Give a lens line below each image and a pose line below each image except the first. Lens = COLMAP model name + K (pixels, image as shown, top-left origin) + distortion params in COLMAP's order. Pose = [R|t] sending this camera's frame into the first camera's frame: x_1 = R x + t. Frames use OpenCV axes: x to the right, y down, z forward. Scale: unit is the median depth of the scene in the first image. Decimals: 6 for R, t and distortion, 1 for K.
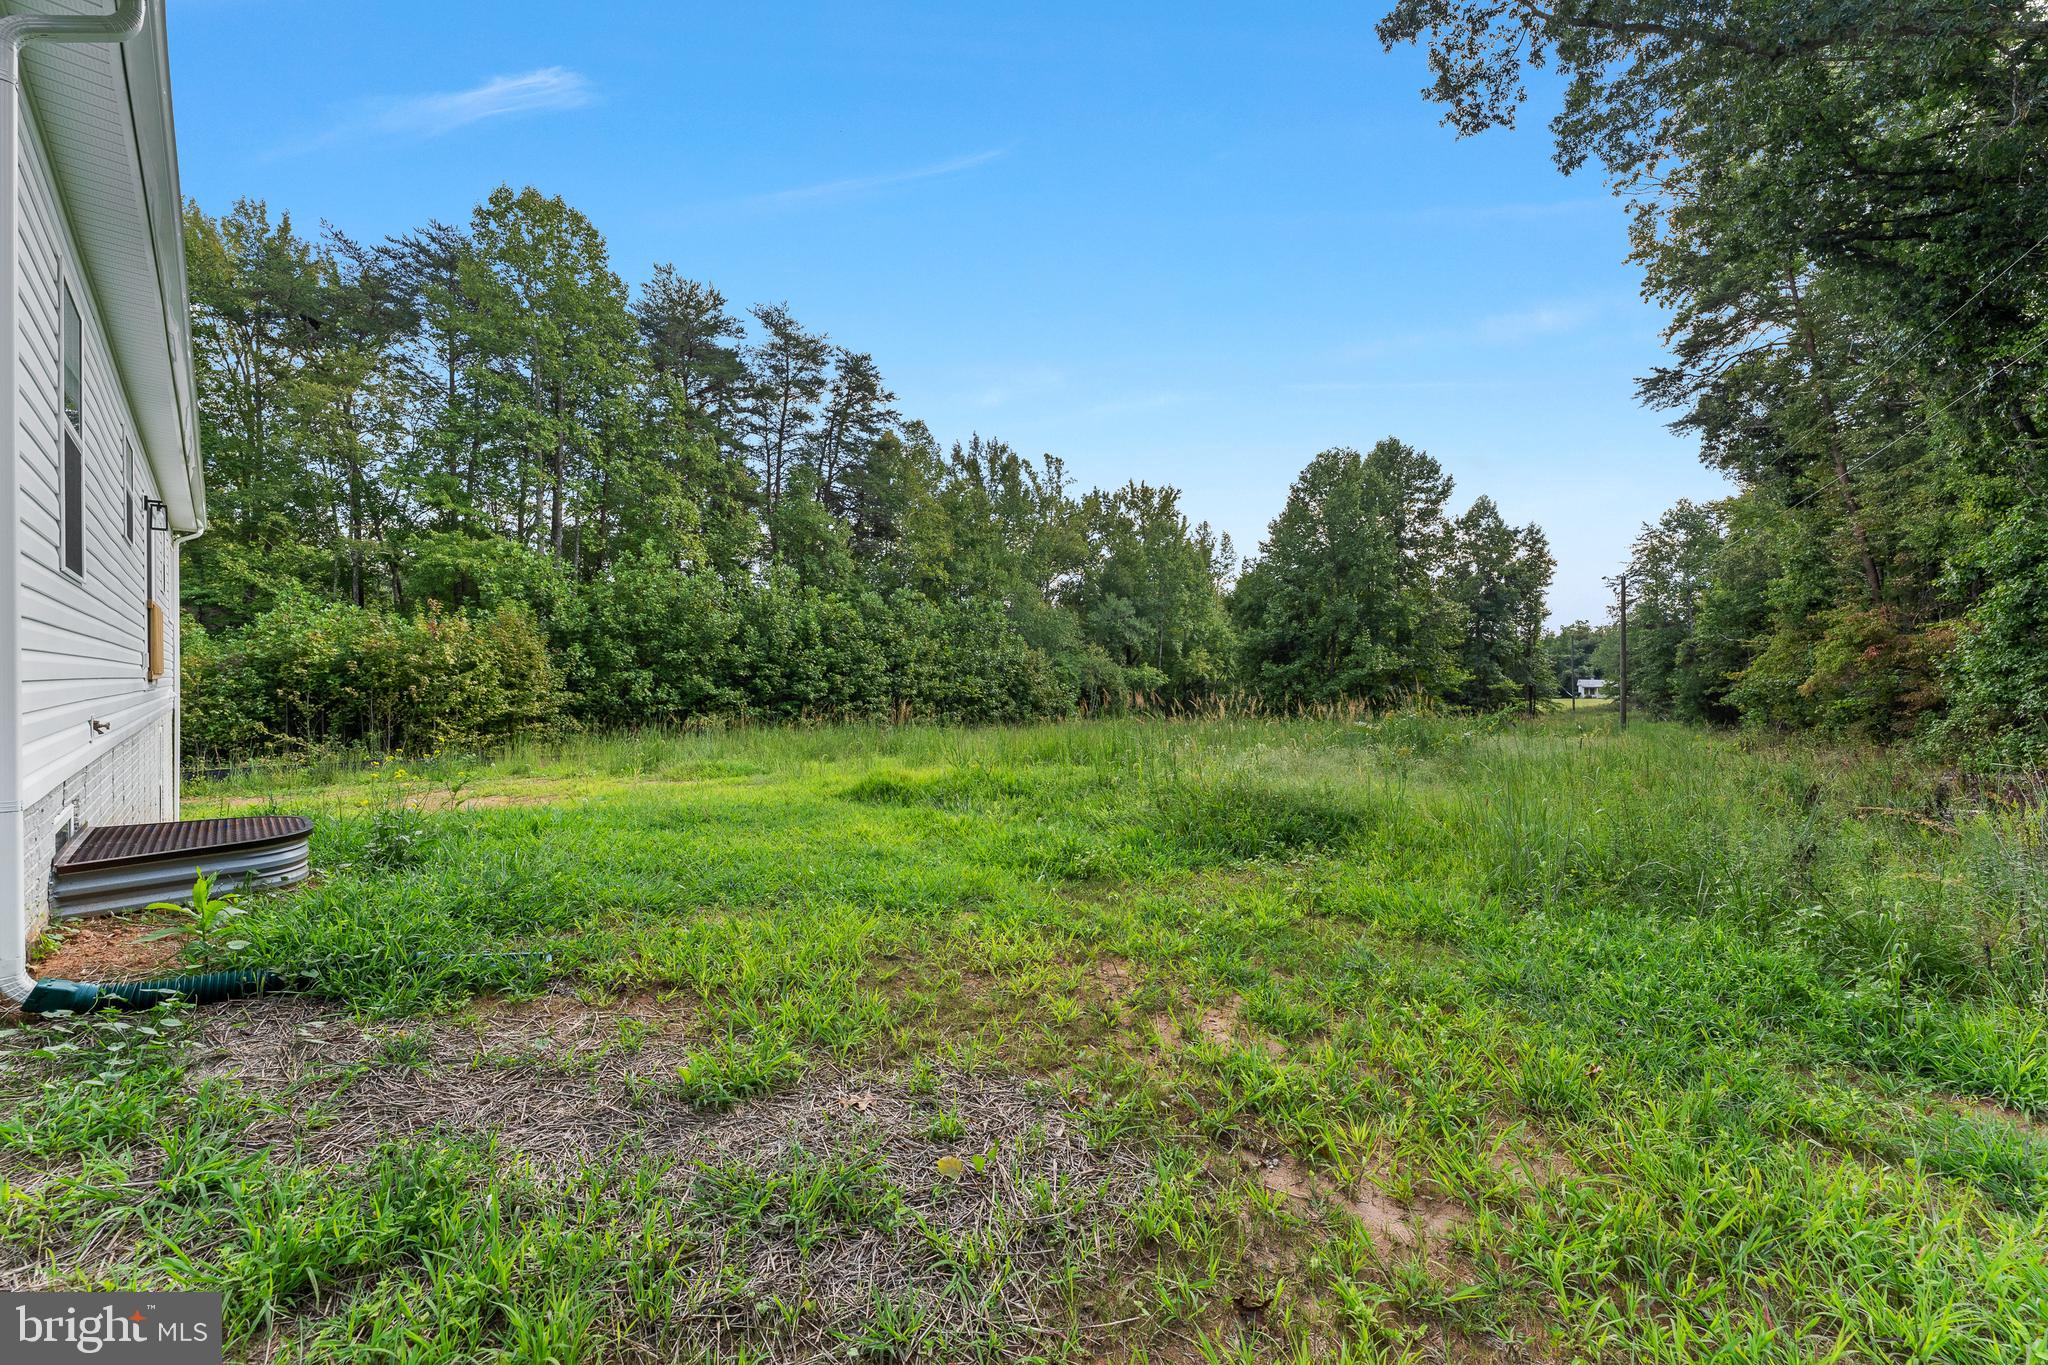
lens RADIAL K [[830.2, 0, 1029.2], [0, 830.2, 684.7], [0, 0, 1]] dist [-0.002506, -0.000154]
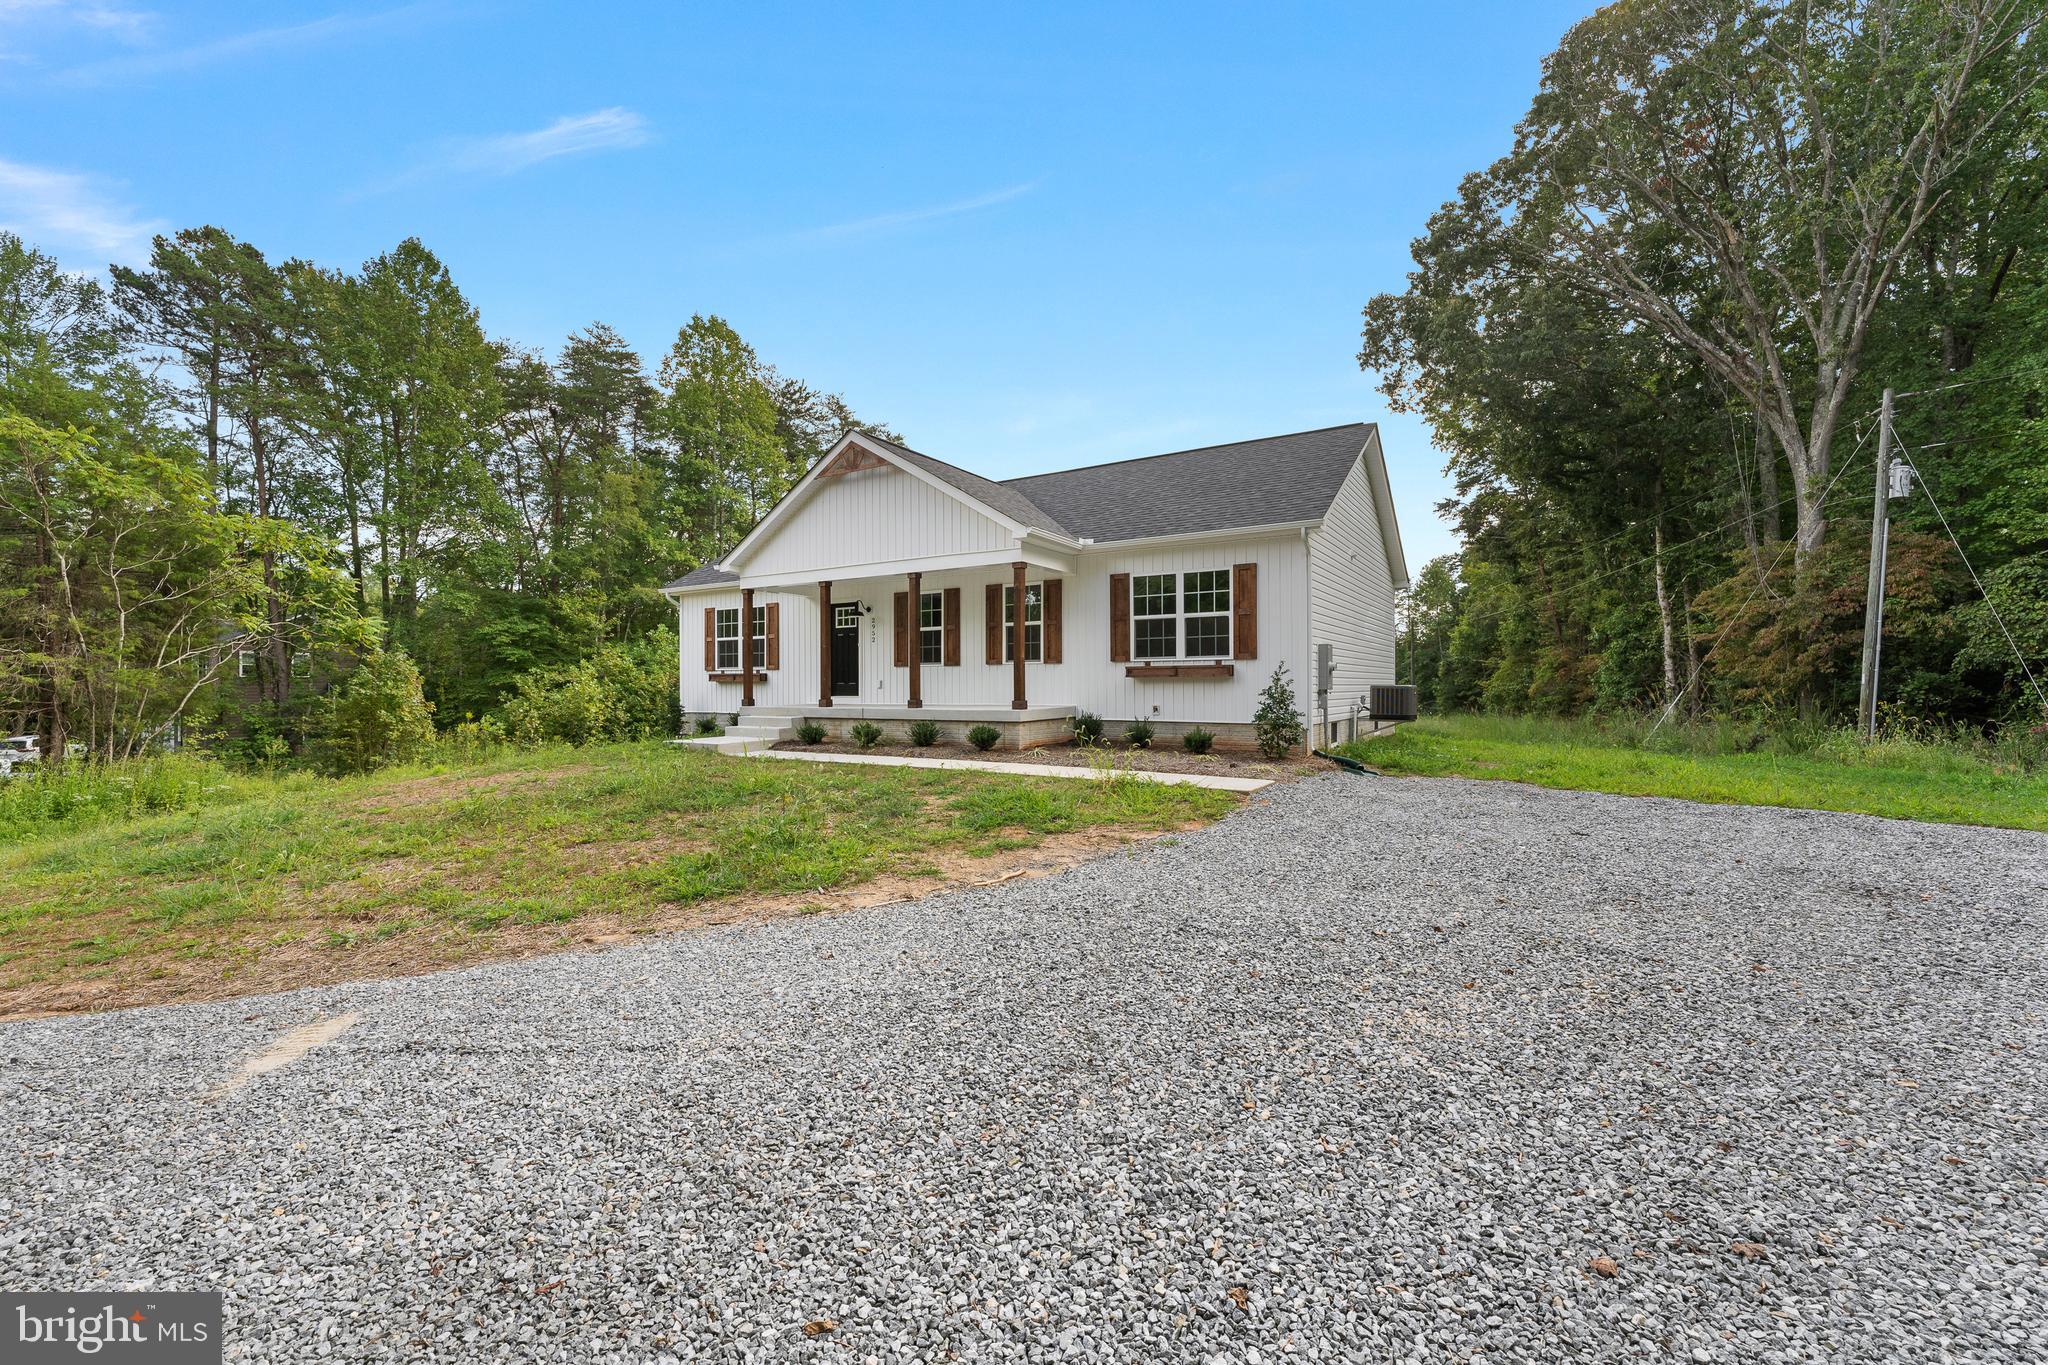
lens RADIAL K [[830.2, 0, 1029.2], [0, 830.2, 684.7], [0, 0, 1]] dist [-0.002506, -0.000154]
pose [[0.968390, -0.006313, 0.249363, -0.498965], [0.008950, 0.999915, -0.009445, -0.001922], [-0.249282, 0.011379, 0.968364, -0.420671]]
